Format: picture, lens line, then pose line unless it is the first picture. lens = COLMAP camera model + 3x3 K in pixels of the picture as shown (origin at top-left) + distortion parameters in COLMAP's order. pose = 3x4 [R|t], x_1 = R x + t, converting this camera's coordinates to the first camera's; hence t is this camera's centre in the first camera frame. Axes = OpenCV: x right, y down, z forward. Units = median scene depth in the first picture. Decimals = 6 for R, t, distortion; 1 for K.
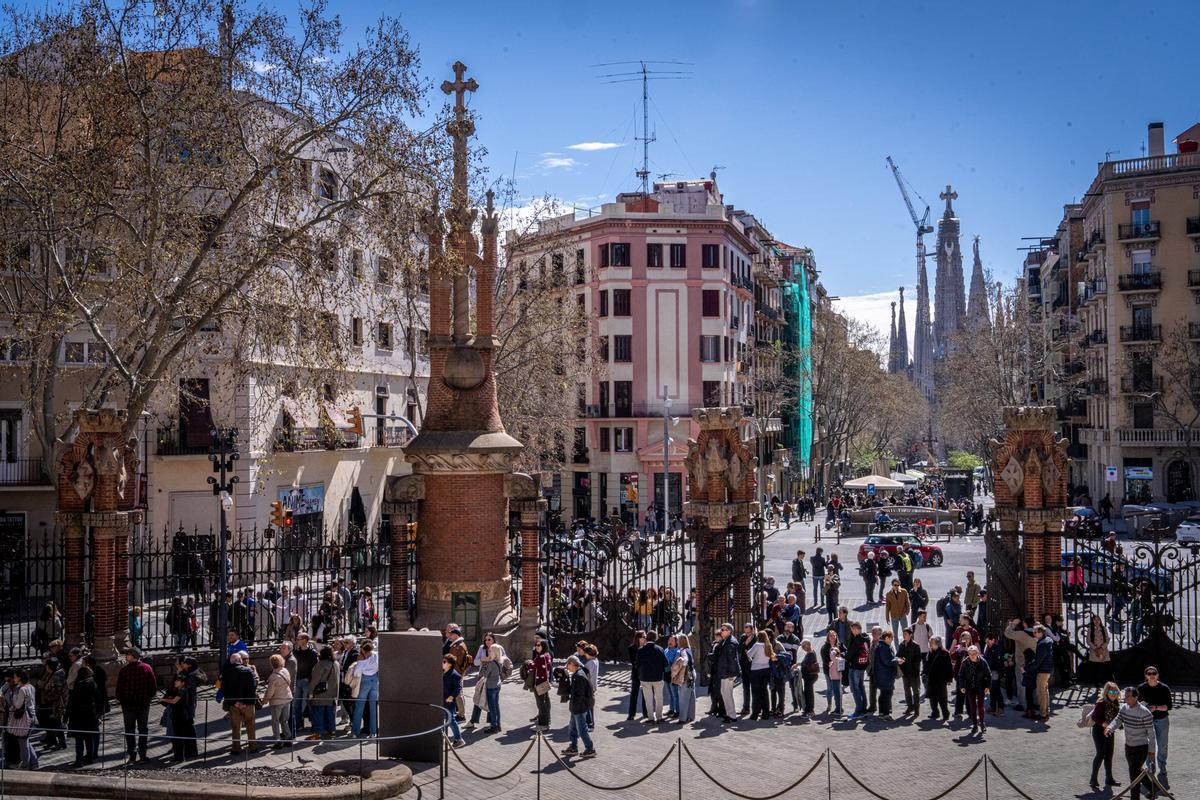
lens RADIAL K [[1396.3, 0, 598.0], [0, 1396.3, 407.4], [0, 0, 1]] dist [0.014225, 0.000000]
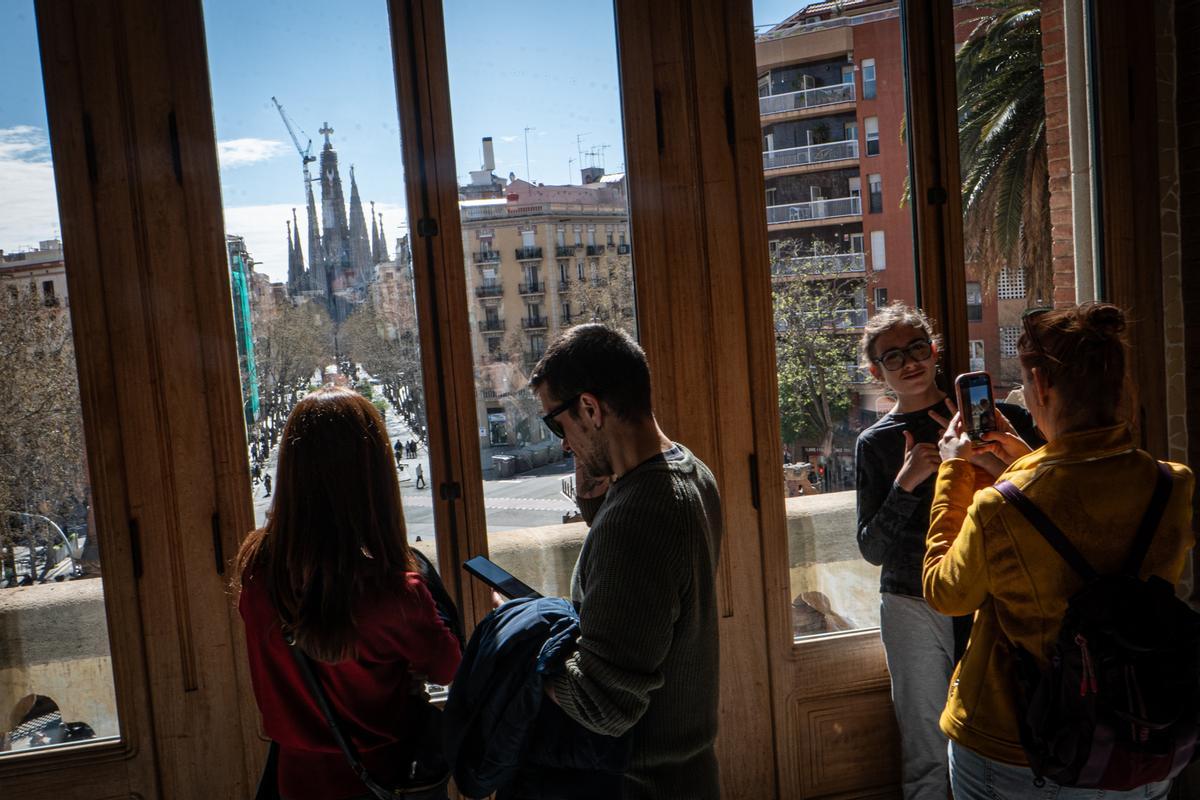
lens RADIAL K [[1184.8, 0, 604.0], [0, 1184.8, 404.3], [0, 0, 1]] dist [-0.049722, 0.000000]
pose [[0.888881, -0.104740, 0.446004, -0.071181], [0.056992, 0.991233, 0.119198, -0.101706], [-0.454579, -0.080534, 0.887058, -0.165387]]
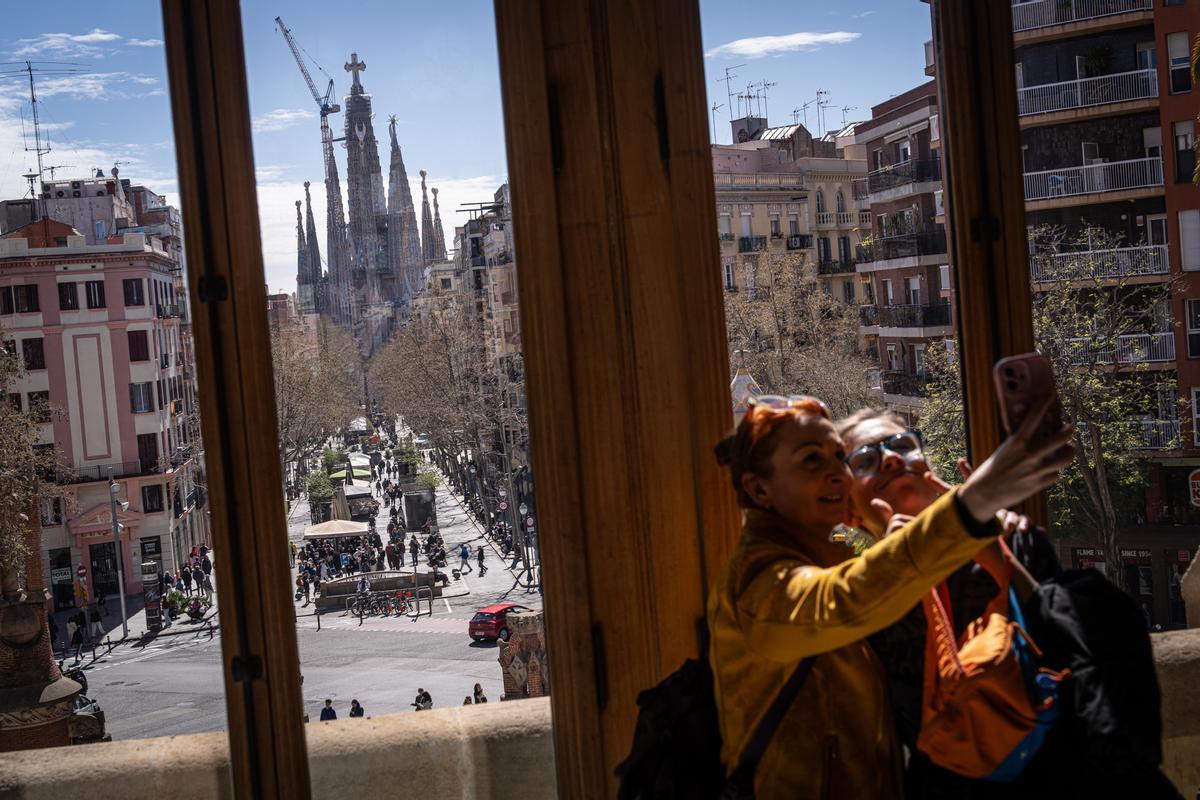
lens RADIAL K [[1812.6, 0, 600.7], [0, 1812.6, 399.0], [0, 0, 1]] dist [0.007025, 0.000000]
pose [[0.927944, -0.086621, 0.362514, -0.065912], [0.065295, 0.995358, 0.070697, -0.102908], [-0.366955, -0.041933, 0.929293, -0.169359]]
